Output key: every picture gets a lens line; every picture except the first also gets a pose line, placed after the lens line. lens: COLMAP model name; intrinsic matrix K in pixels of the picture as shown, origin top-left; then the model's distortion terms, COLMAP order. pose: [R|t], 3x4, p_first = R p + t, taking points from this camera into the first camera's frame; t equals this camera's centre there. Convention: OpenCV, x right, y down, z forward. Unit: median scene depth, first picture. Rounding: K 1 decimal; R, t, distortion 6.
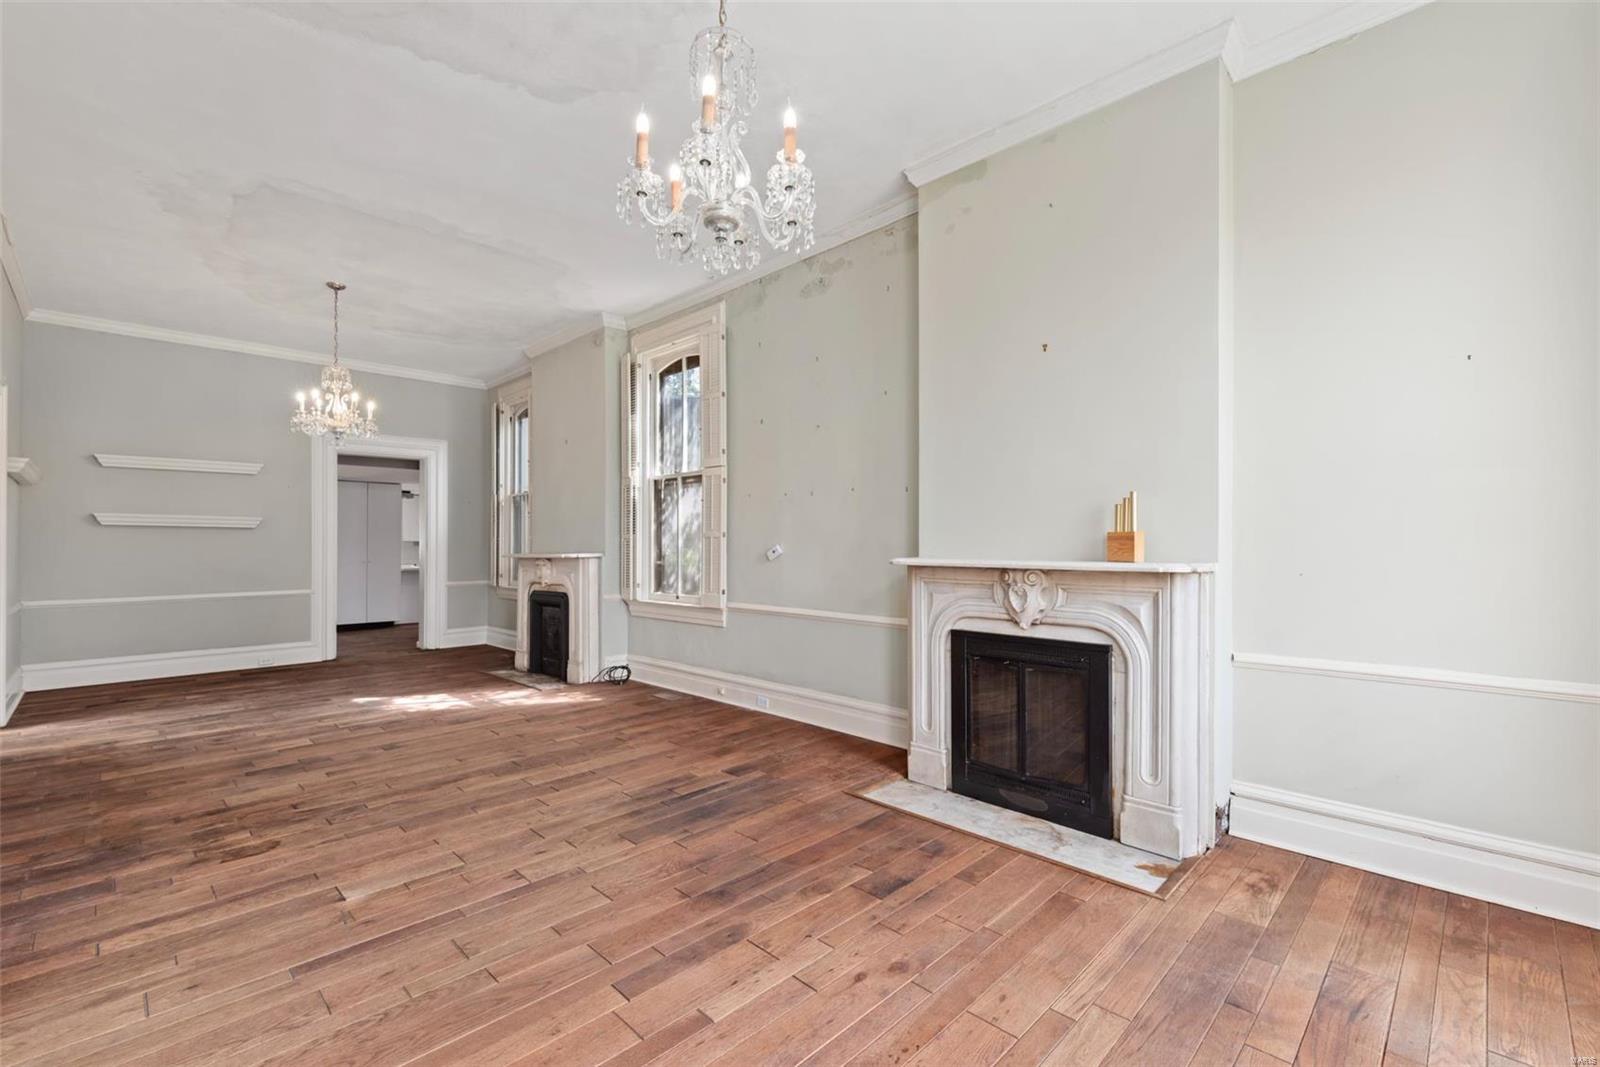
lens RADIAL K [[679.5, 0, 798.0], [0, 679.5, 538.4], [0, 0, 1]] dist [0.000432, -0.000249]
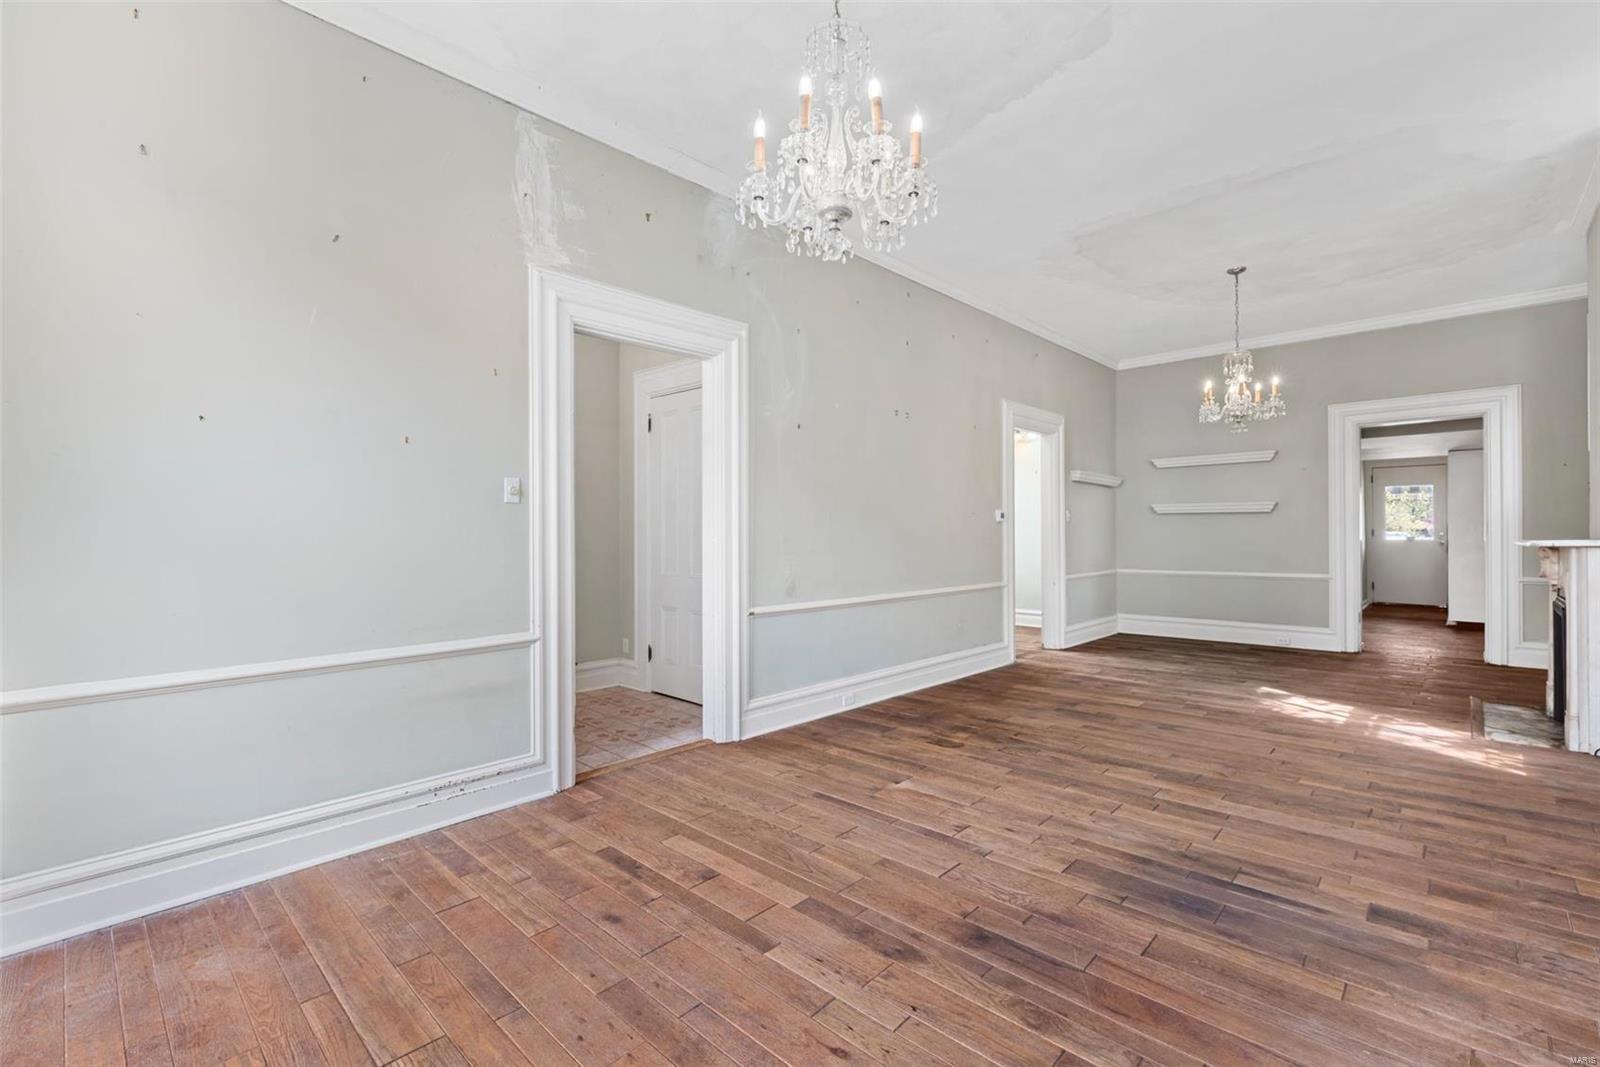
lens RADIAL K [[688.3, 0, 800.0], [0, 688.3, 533.5], [0, 0, 1]] dist [0.001221, -0.000378]
pose [[0.044996, 0.003471, -0.998981, 0.543178], [0.017020, 0.999846, 0.004240, 0.002206], [0.998842, -0.017193, 0.044930, 0.538052]]
